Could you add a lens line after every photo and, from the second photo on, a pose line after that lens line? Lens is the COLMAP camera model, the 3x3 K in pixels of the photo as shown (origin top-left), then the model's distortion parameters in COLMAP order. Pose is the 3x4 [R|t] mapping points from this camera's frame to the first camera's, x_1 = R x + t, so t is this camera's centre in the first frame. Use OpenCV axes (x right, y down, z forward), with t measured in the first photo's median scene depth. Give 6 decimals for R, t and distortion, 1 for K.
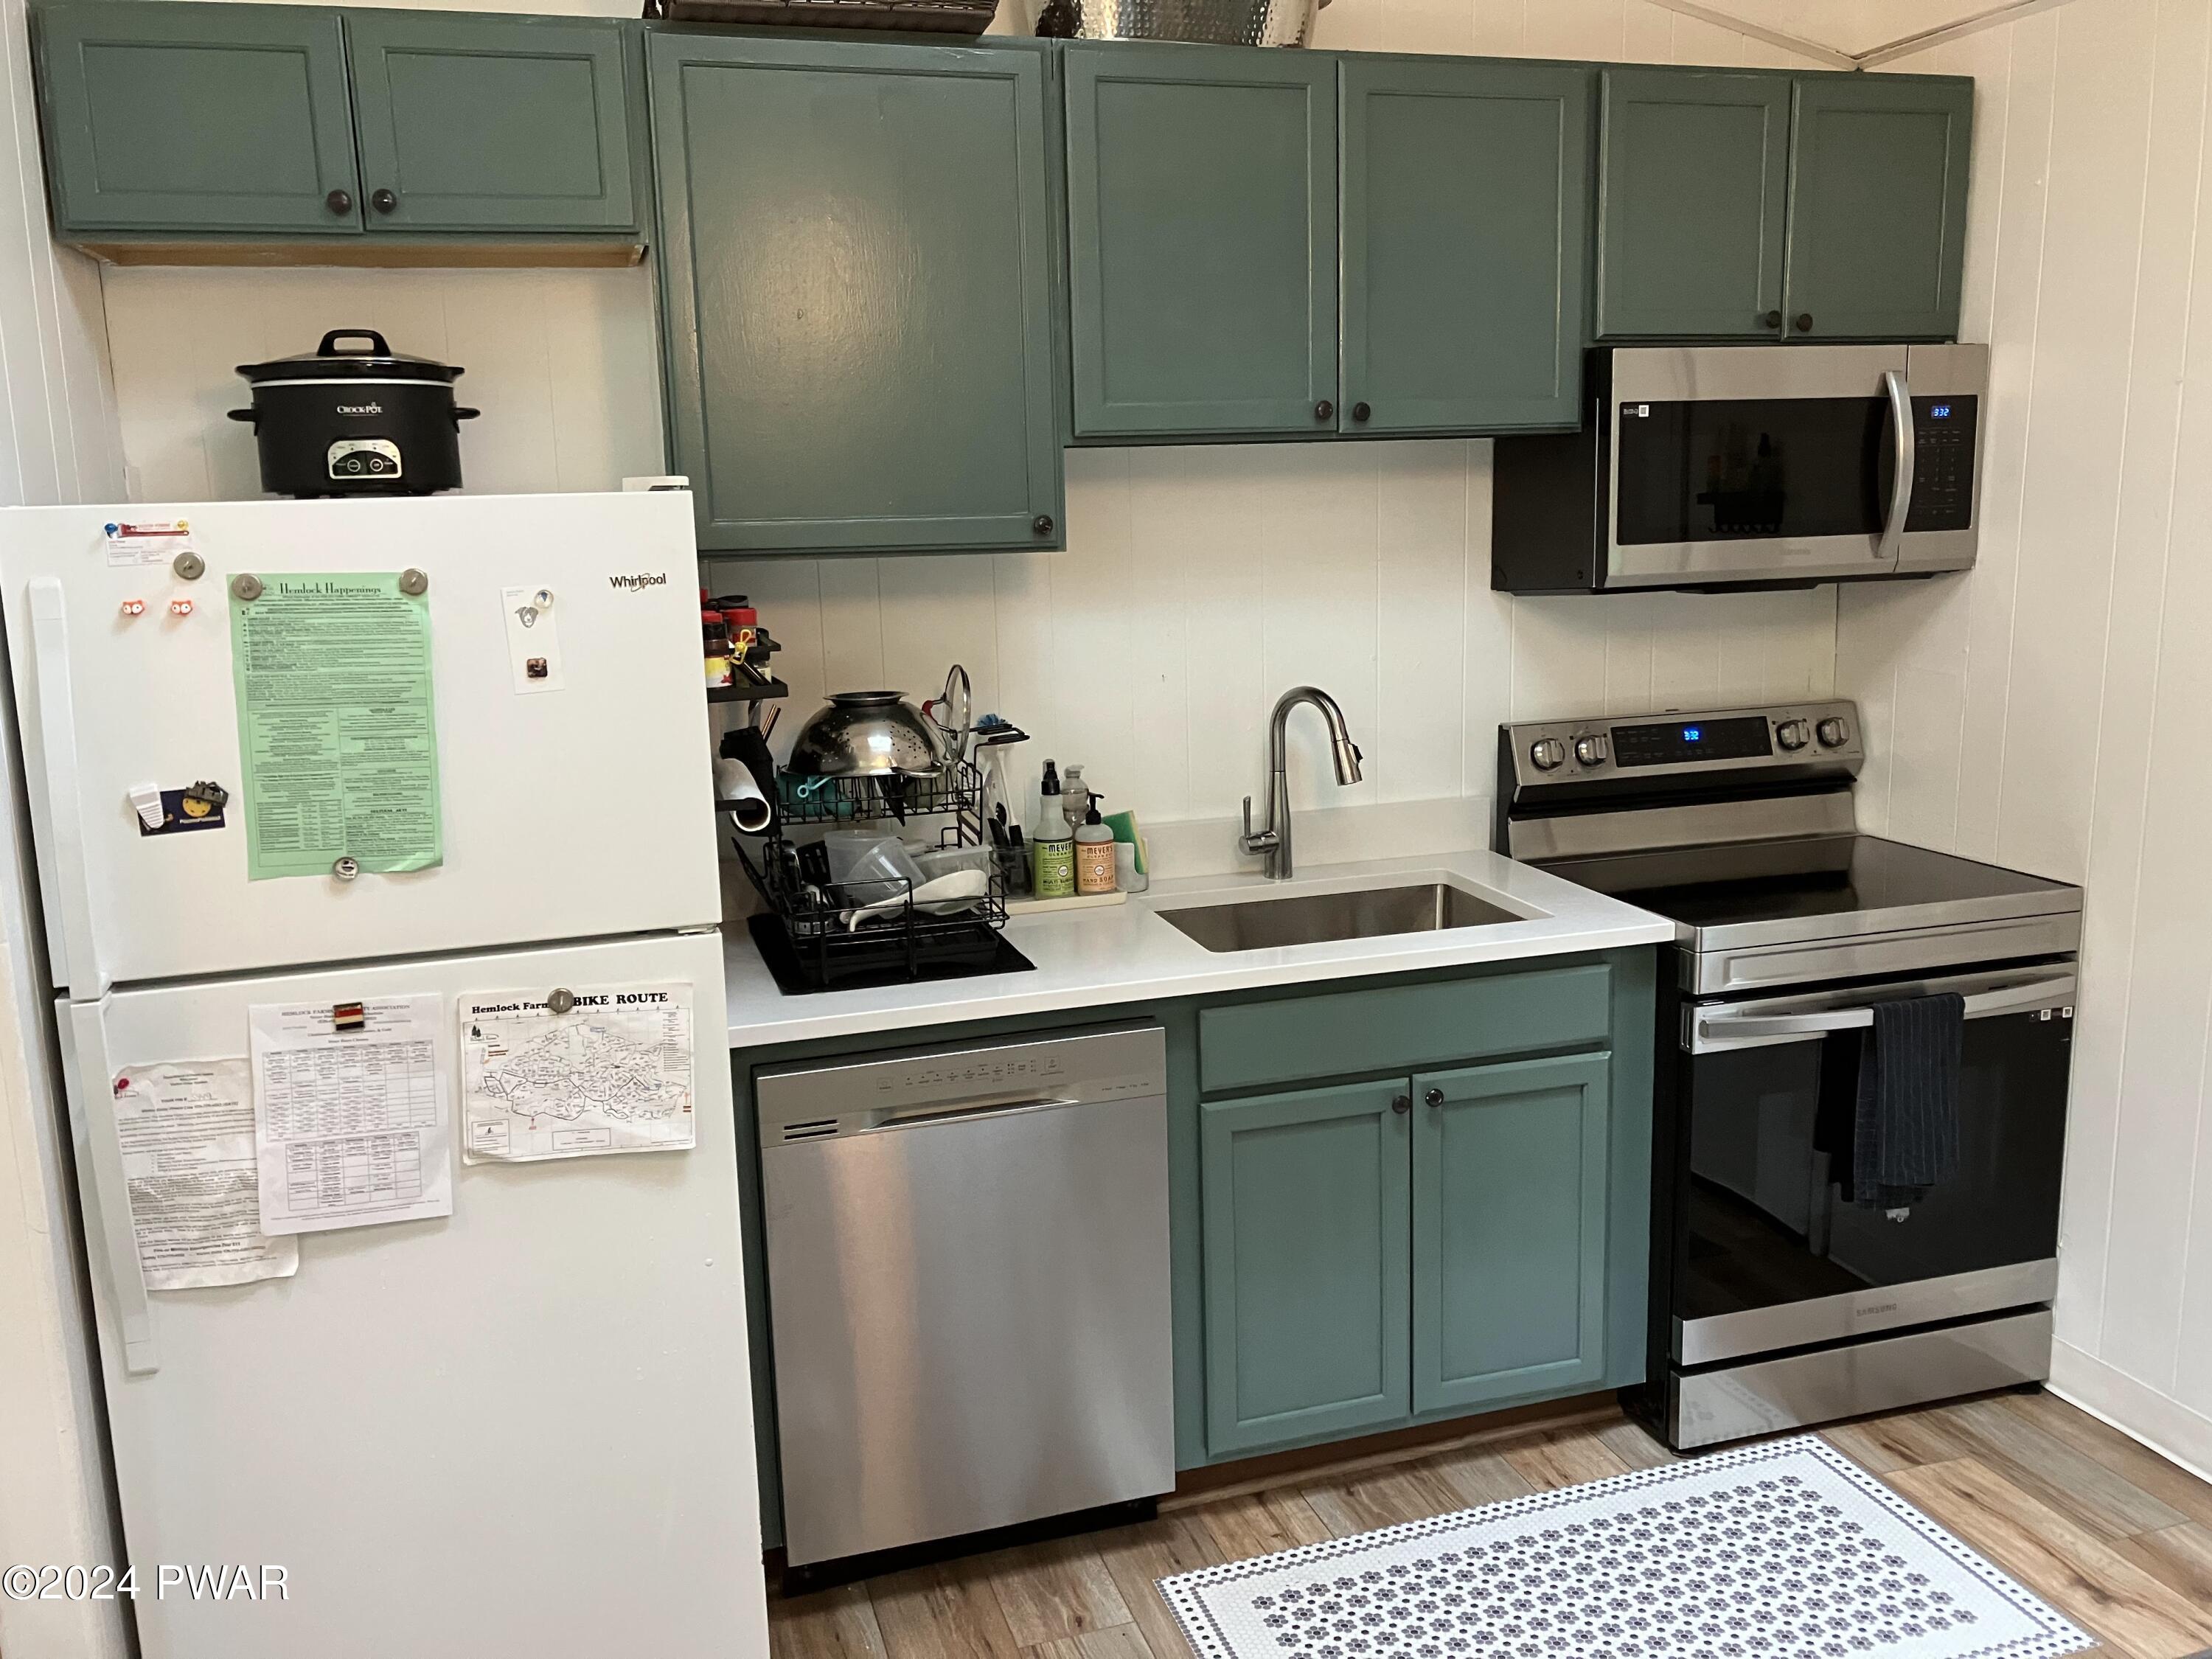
lens RADIAL K [[1835.4, 0, 1118.0], [0, 1835.4, 825.0], [0, 0, 1]] dist [0.063496, -0.048721]
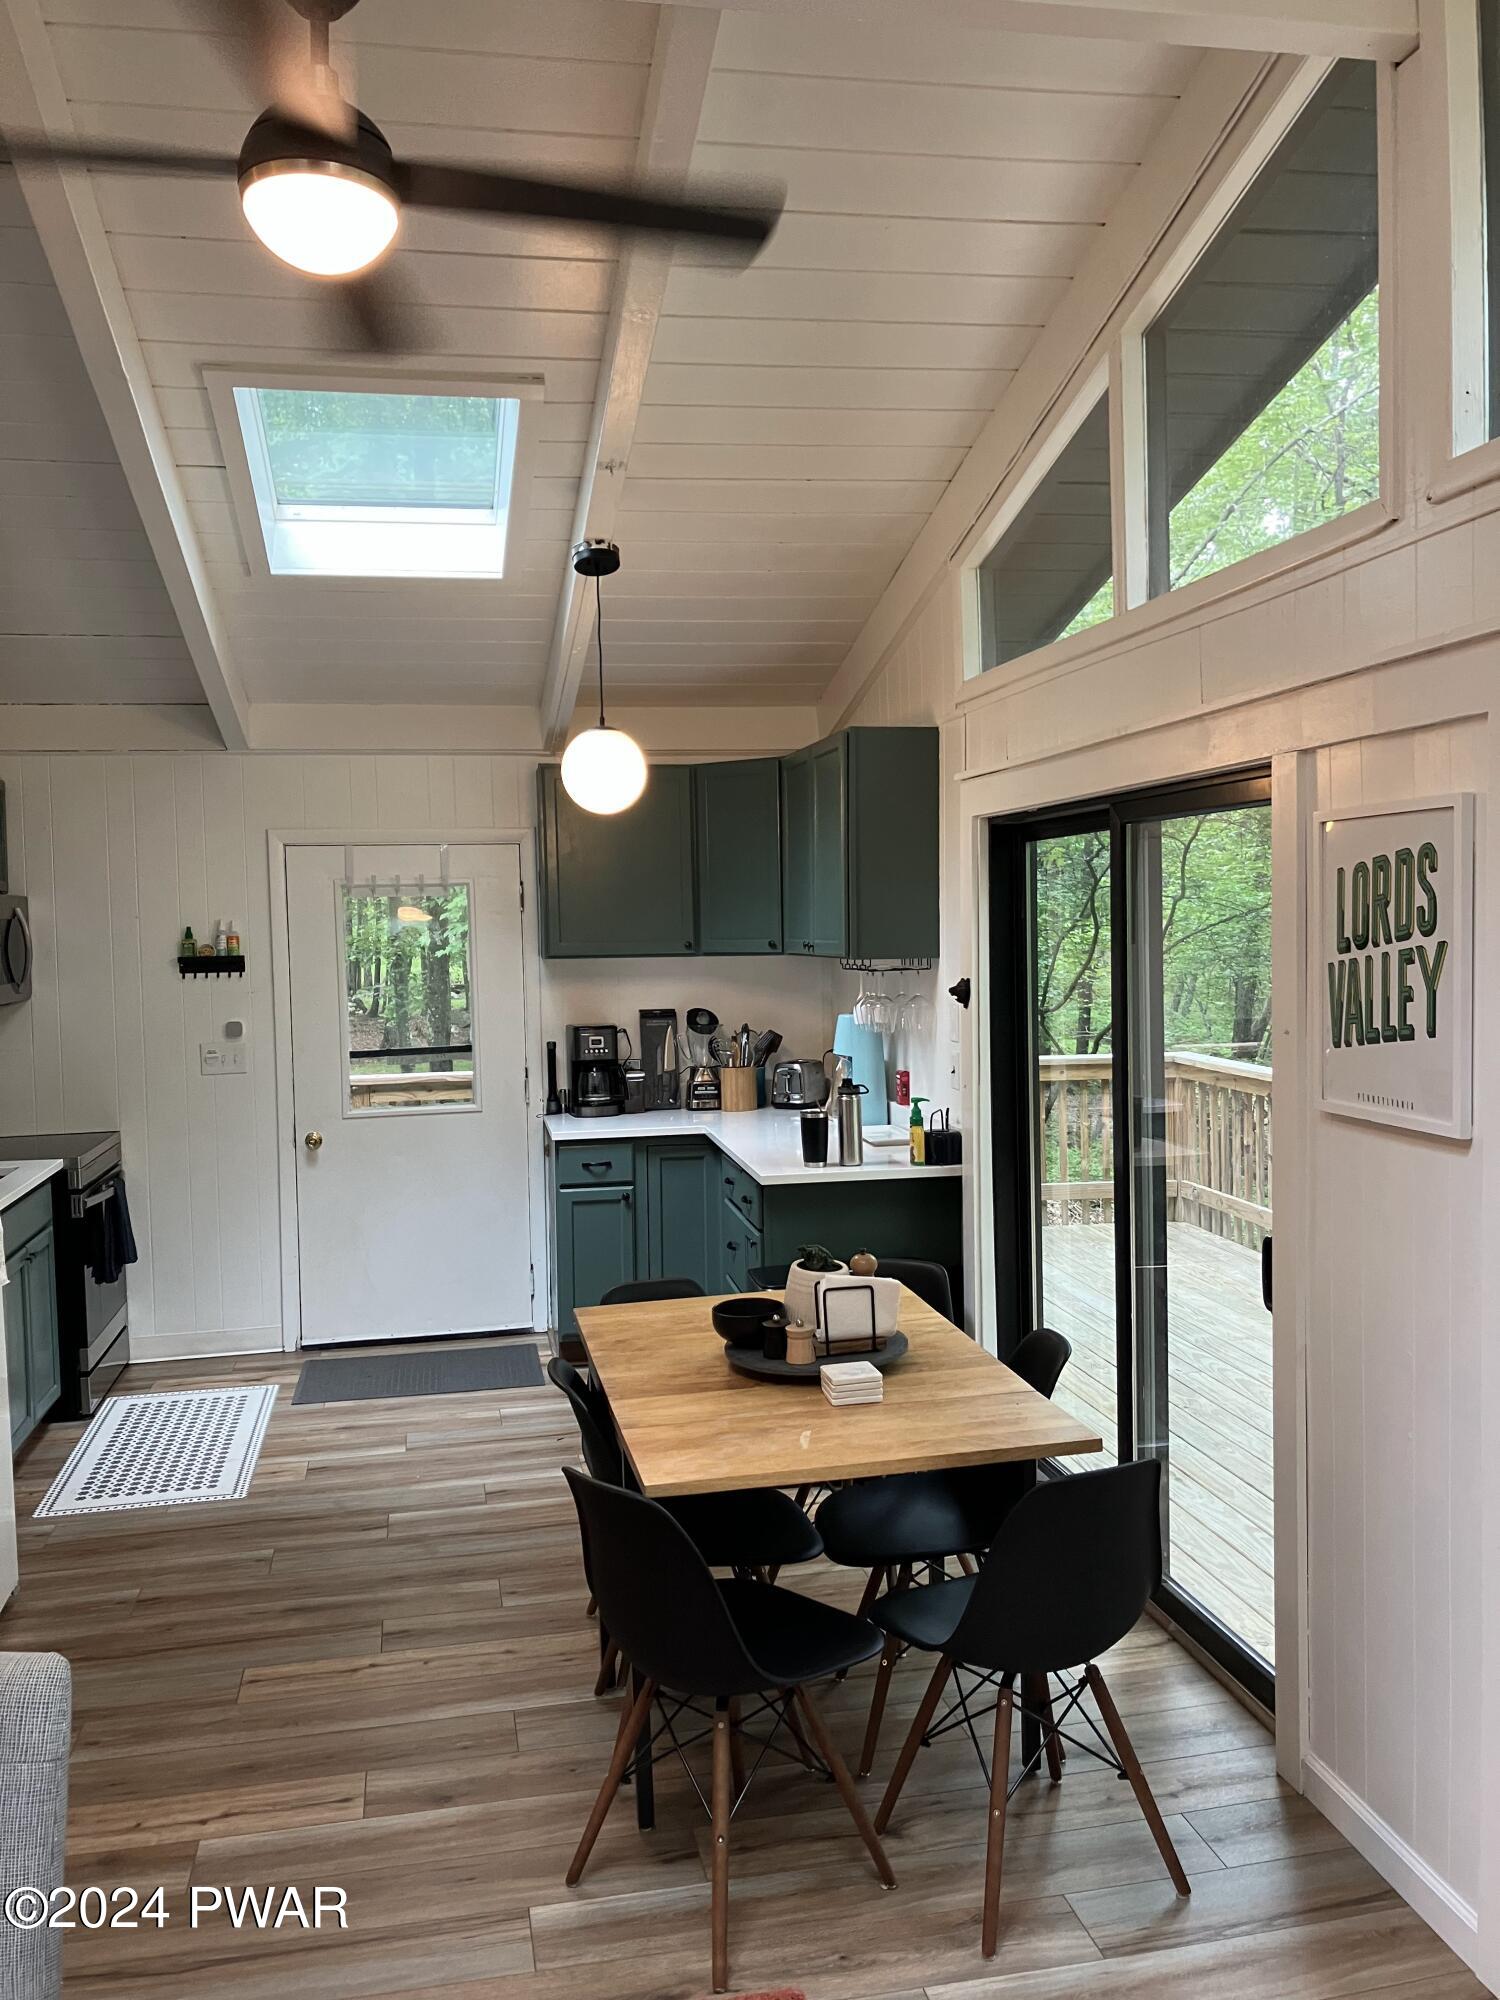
lens RADIAL K [[1659.5, 0, 747.6], [0, 1659.5, 1000.7], [0, 0, 1]] dist [0.063496, -0.048721]
pose [[0.122353, -0.031202, 0.991996, -1.546456], [0.203243, 0.979112, 0.005729, 0.023987], [-0.971454, 0.200915, 0.126139, -0.045347]]
